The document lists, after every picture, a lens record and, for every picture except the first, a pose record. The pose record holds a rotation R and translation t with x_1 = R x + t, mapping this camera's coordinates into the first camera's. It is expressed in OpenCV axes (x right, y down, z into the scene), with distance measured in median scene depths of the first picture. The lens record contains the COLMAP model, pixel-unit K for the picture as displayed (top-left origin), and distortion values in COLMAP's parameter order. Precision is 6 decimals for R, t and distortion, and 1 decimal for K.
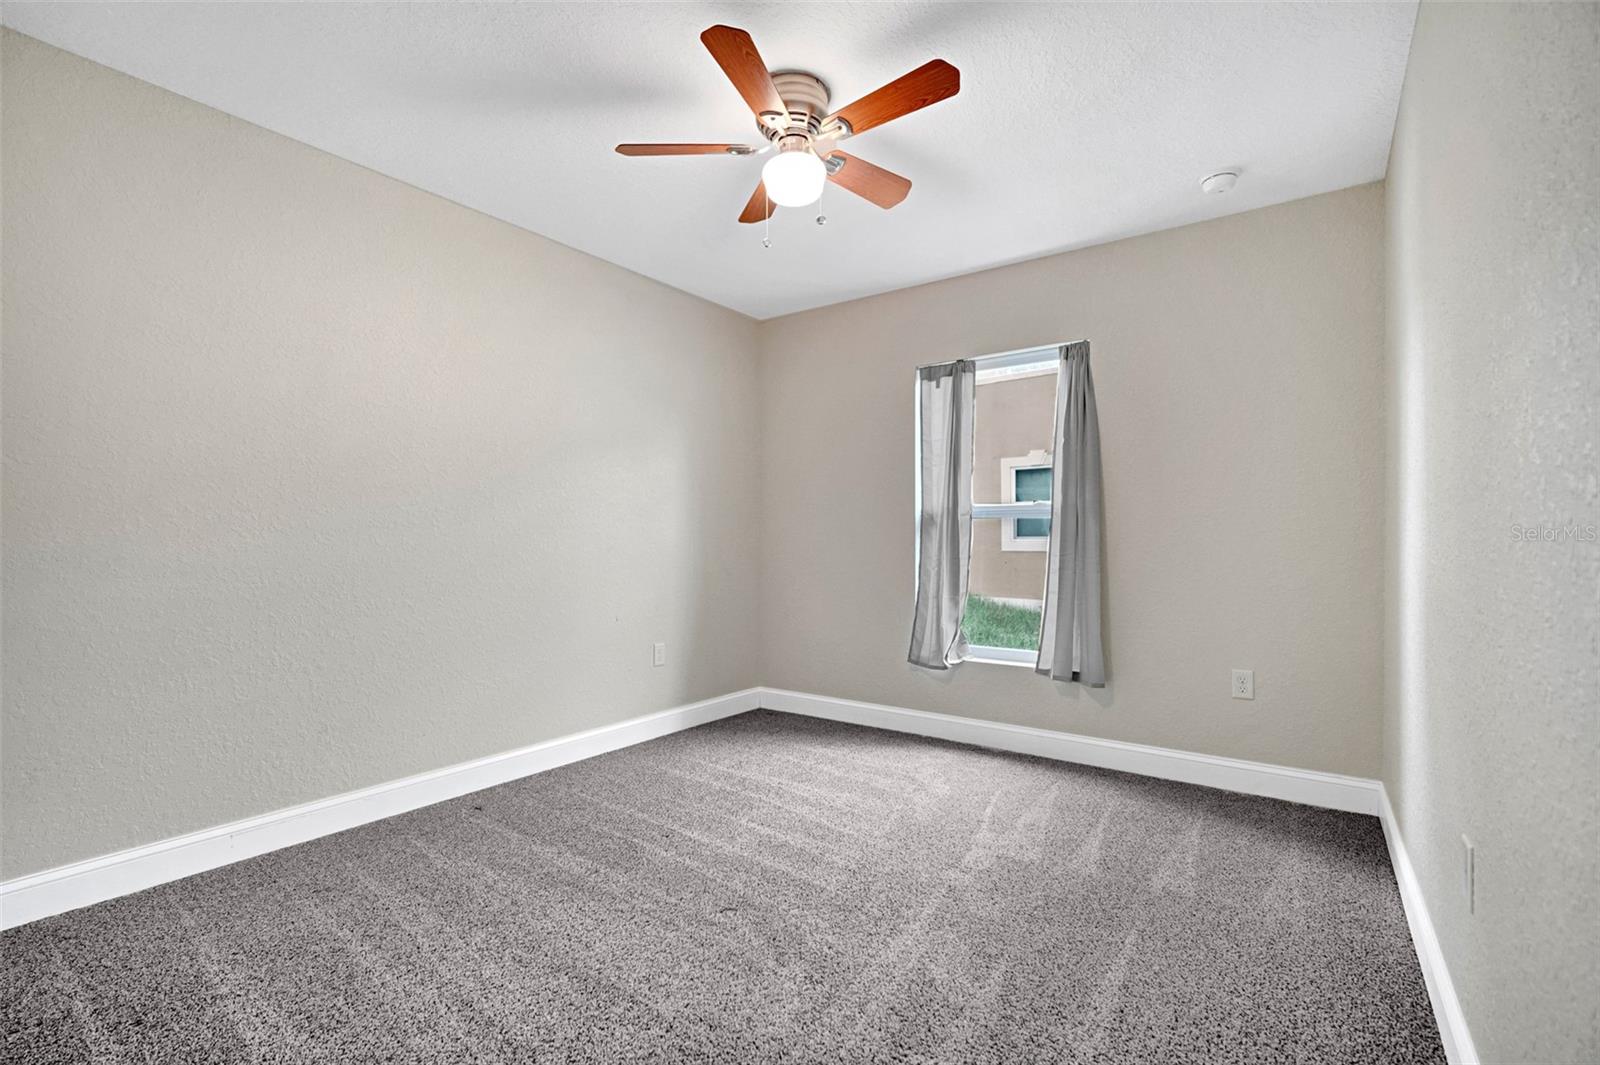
lens RADIAL K [[715.6, 0, 790.4], [0, 715.6, 539.5], [0, 0, 1]] dist [-0.004617, 0.000513]
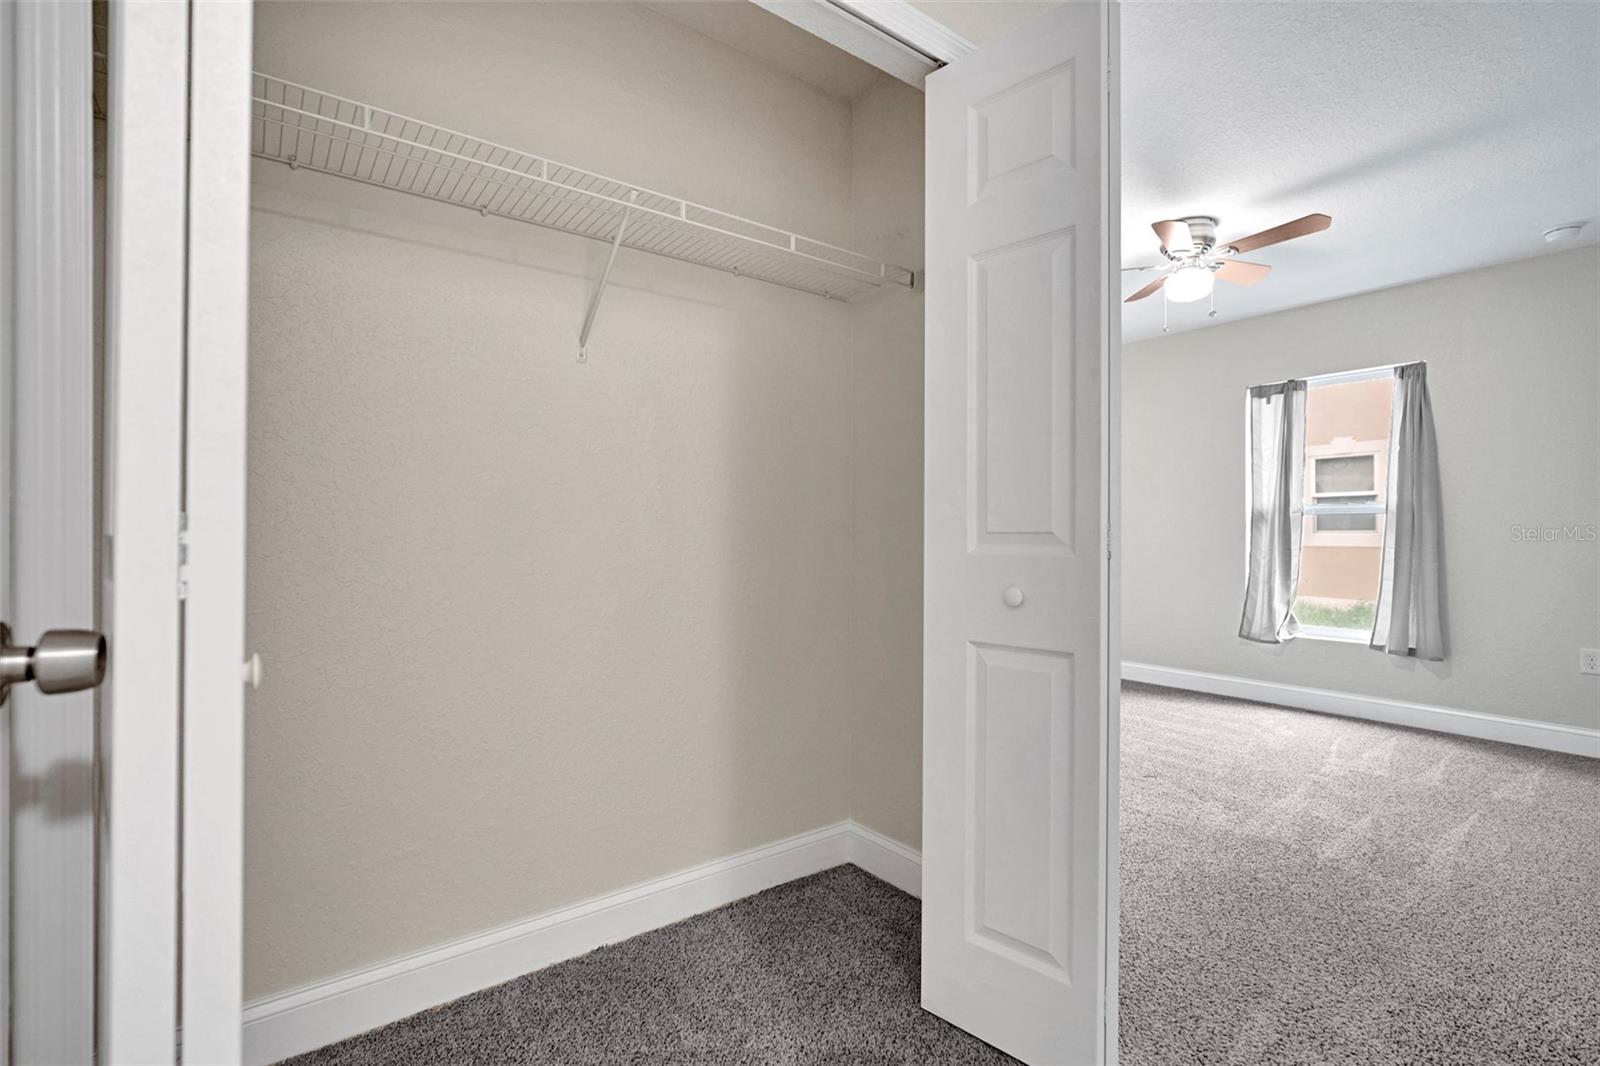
lens RADIAL K [[741.9, 0, 799.8], [0, 741.9, 528.3], [0, 0, 1]] dist [0.002498, 0.001114]
pose [[0.959739, 0.001615, -0.280889, -0.208524], [-0.003179, 0.999982, -0.005112, 0.000890], [0.280875, 0.005799, 0.959727, -0.423633]]
